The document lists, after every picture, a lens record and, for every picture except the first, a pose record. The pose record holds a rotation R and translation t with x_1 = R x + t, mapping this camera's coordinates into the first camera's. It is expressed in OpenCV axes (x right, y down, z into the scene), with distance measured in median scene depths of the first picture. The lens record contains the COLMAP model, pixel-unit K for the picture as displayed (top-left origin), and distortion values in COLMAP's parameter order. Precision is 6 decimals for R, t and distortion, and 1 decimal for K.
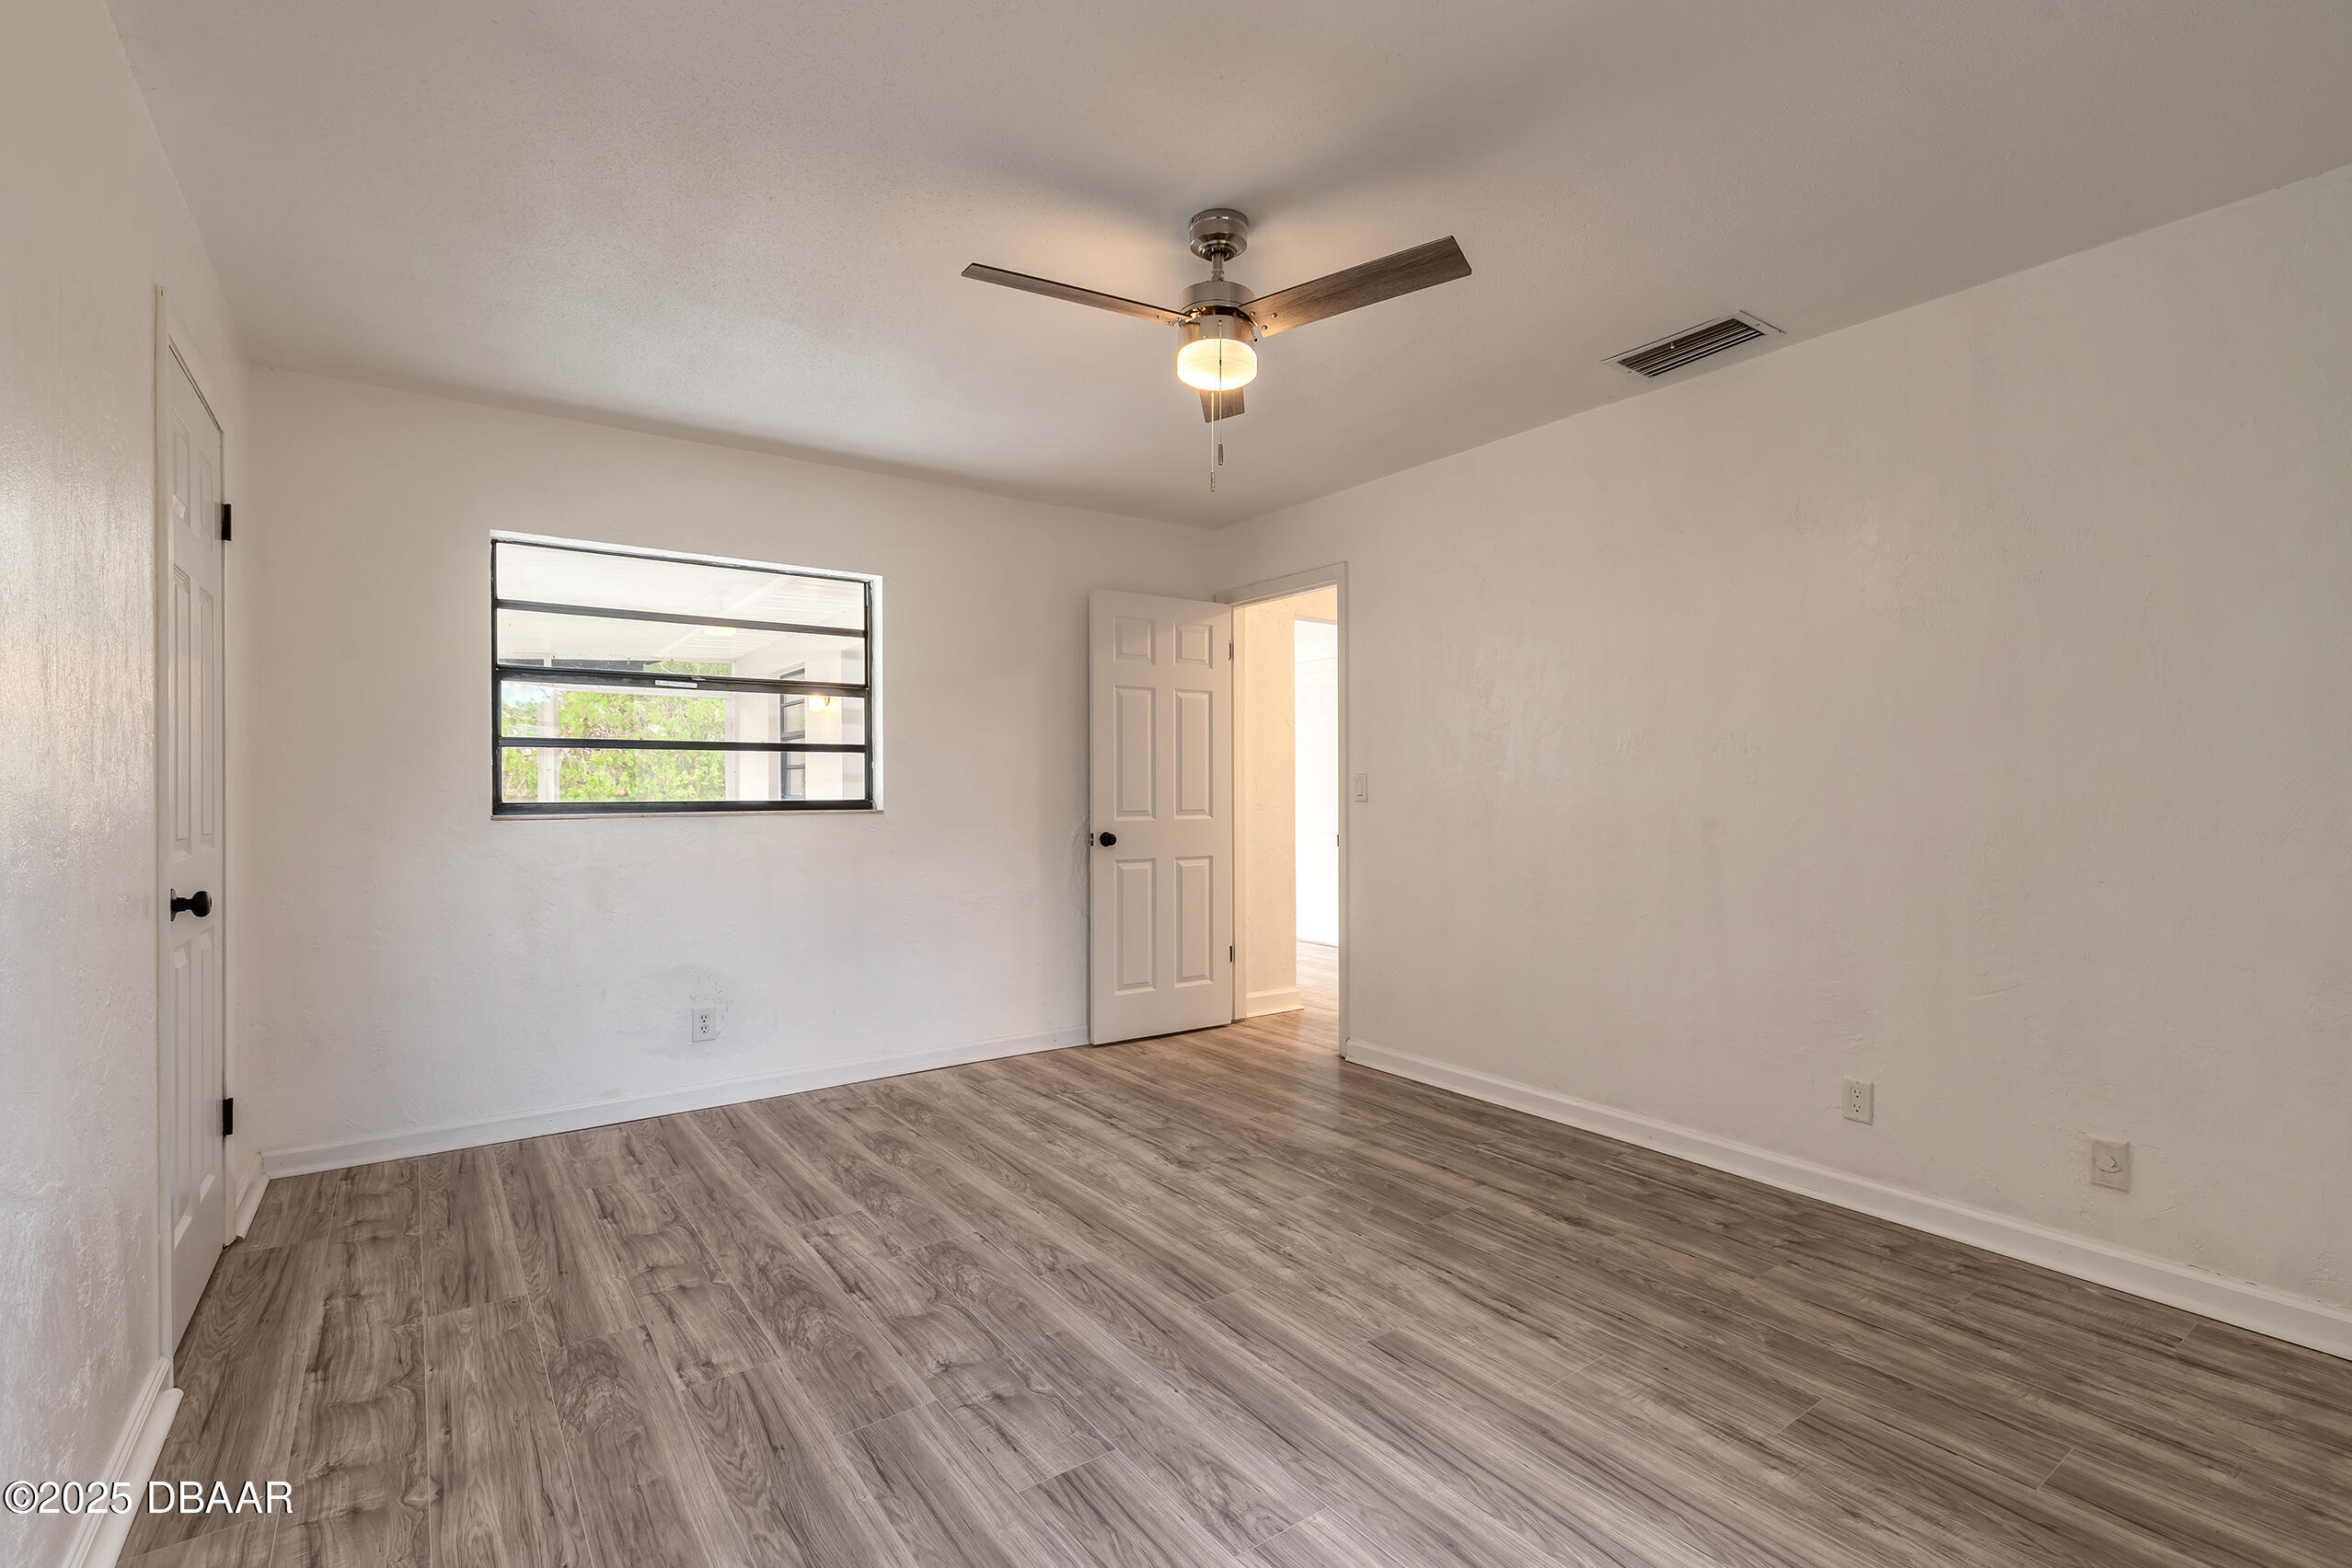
lens RADIAL K [[1050.9, 0, 1162.4], [0, 1050.9, 791.5], [0, 0, 1]] dist [0.001674, 0.000050]
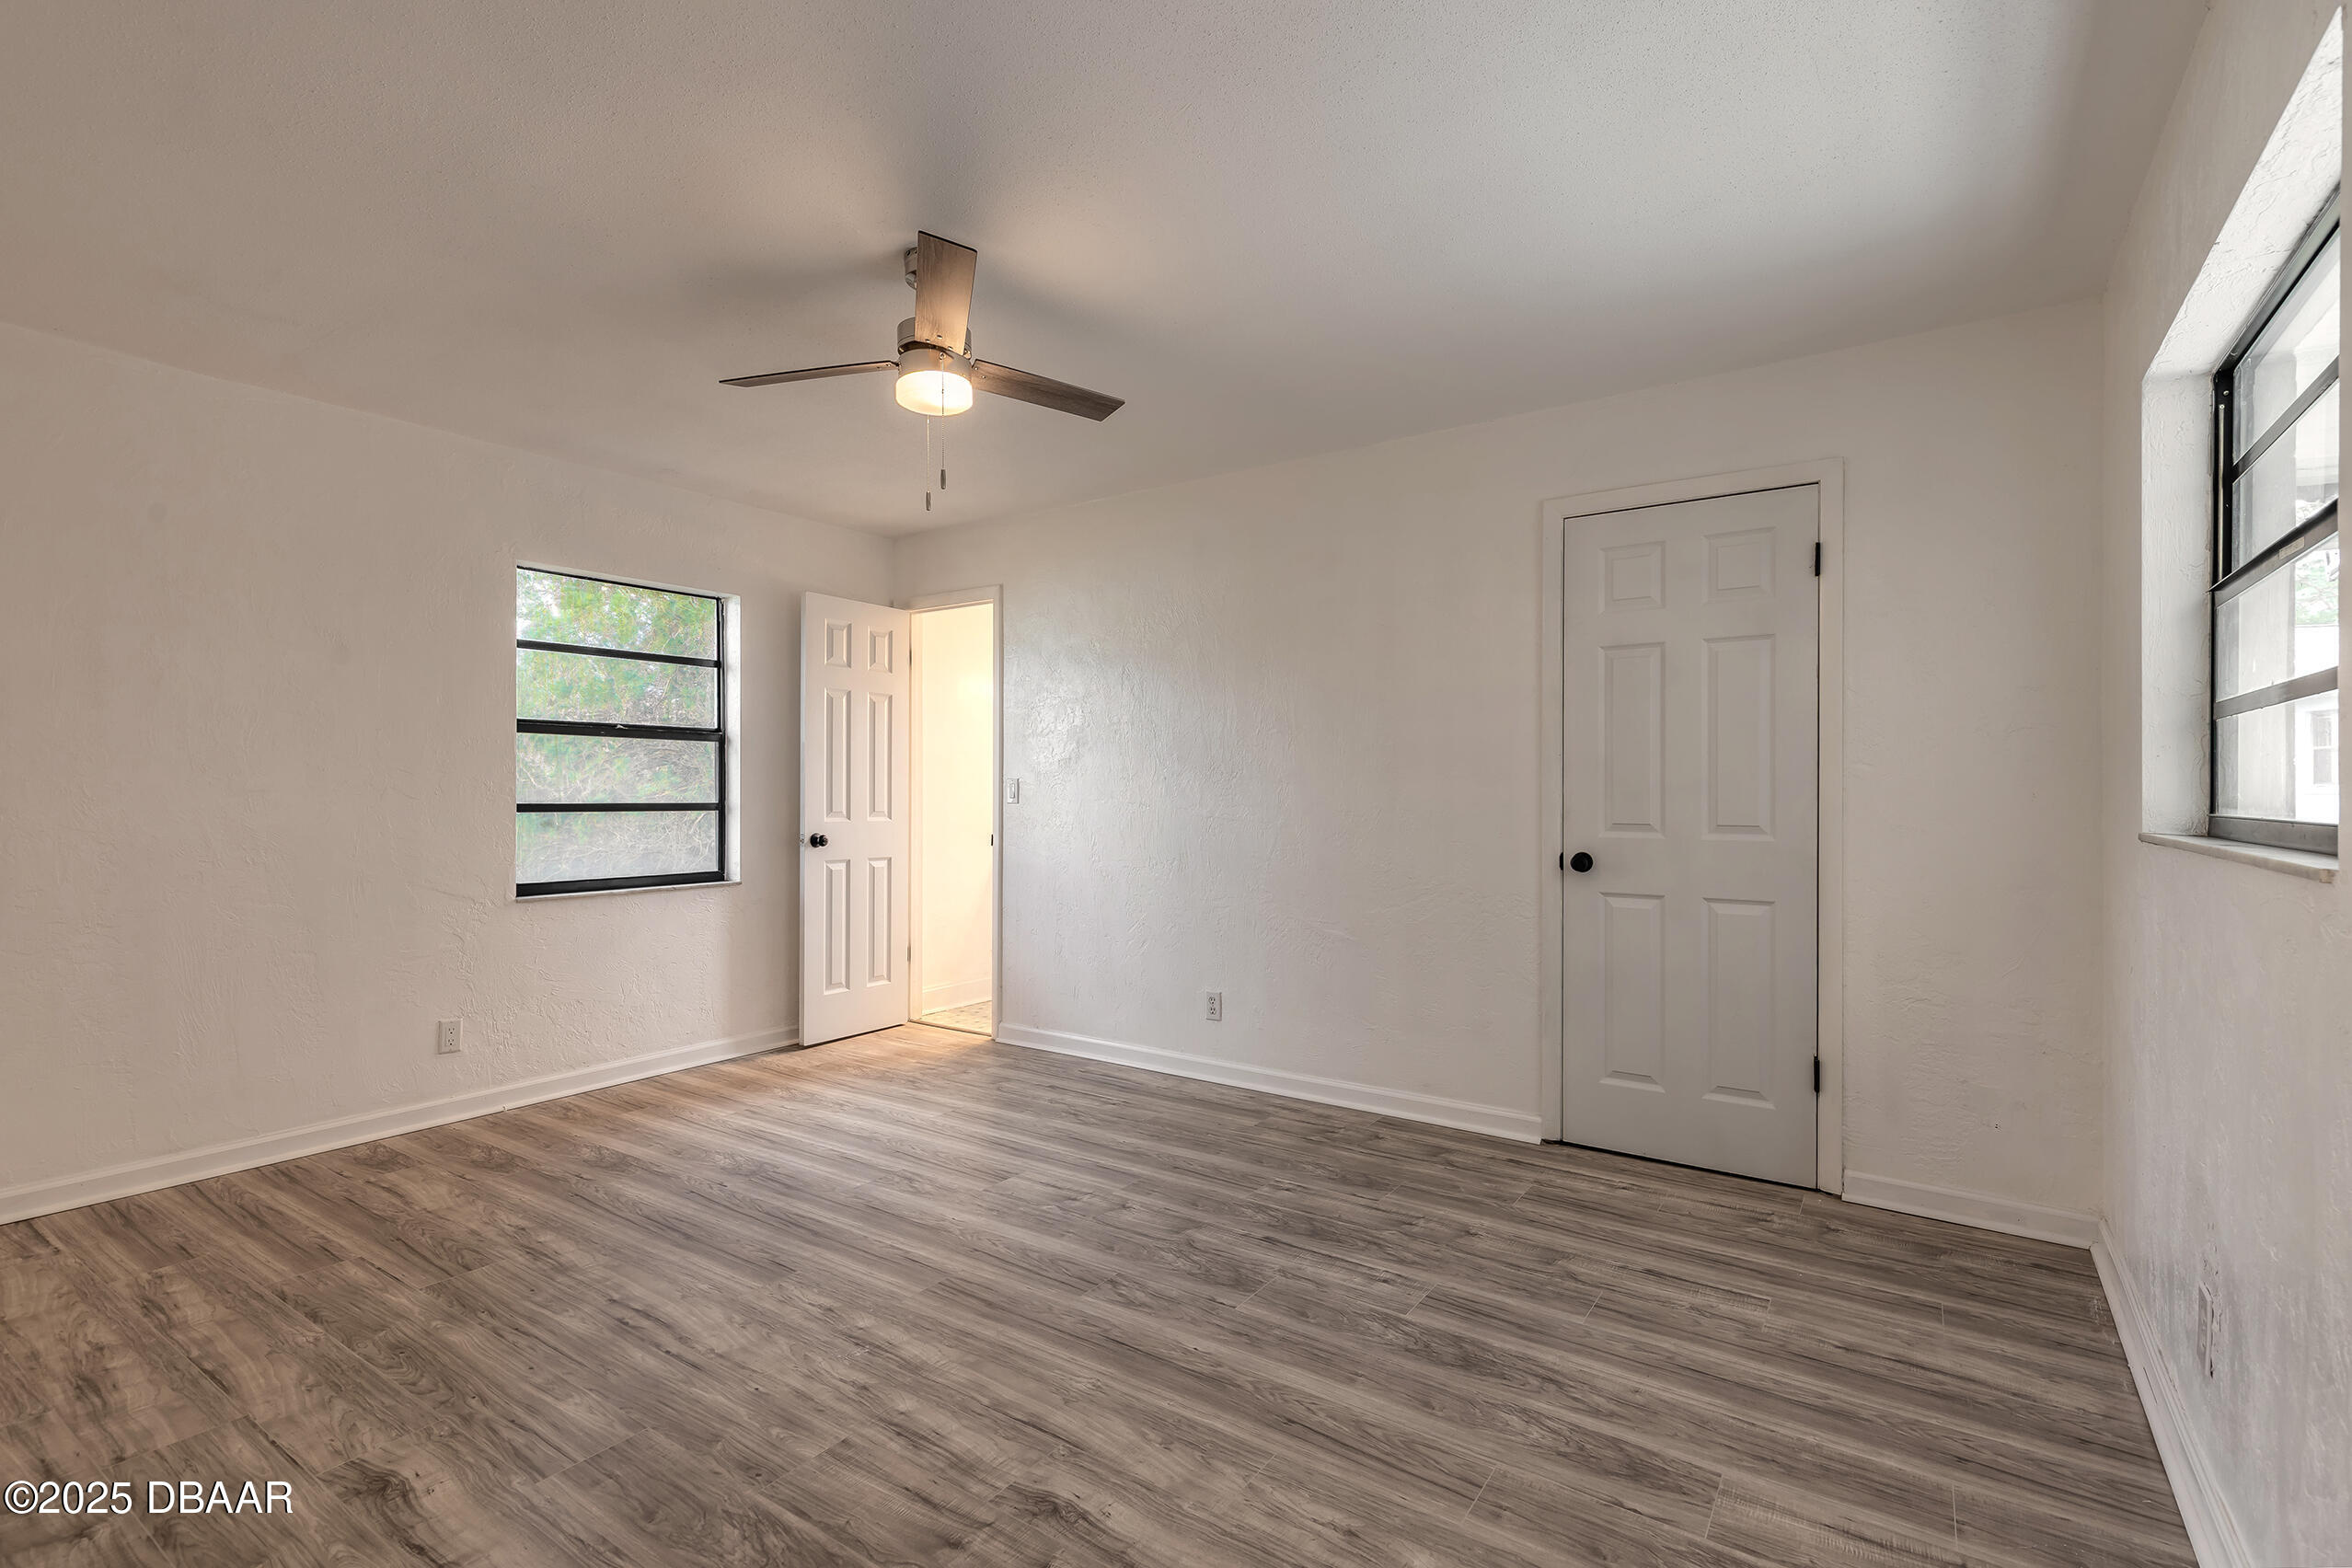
lens RADIAL K [[1050.9, 0, 1162.4], [0, 1050.9, 791.5], [0, 0, 1]] dist [0.001674, 0.000050]
pose [[-0.939416, 0.000025, -0.342779, 0.178335], [-0.001849, 0.999985, 0.005141, -0.005791], [0.342774, 0.005464, -0.939402, 1.851145]]
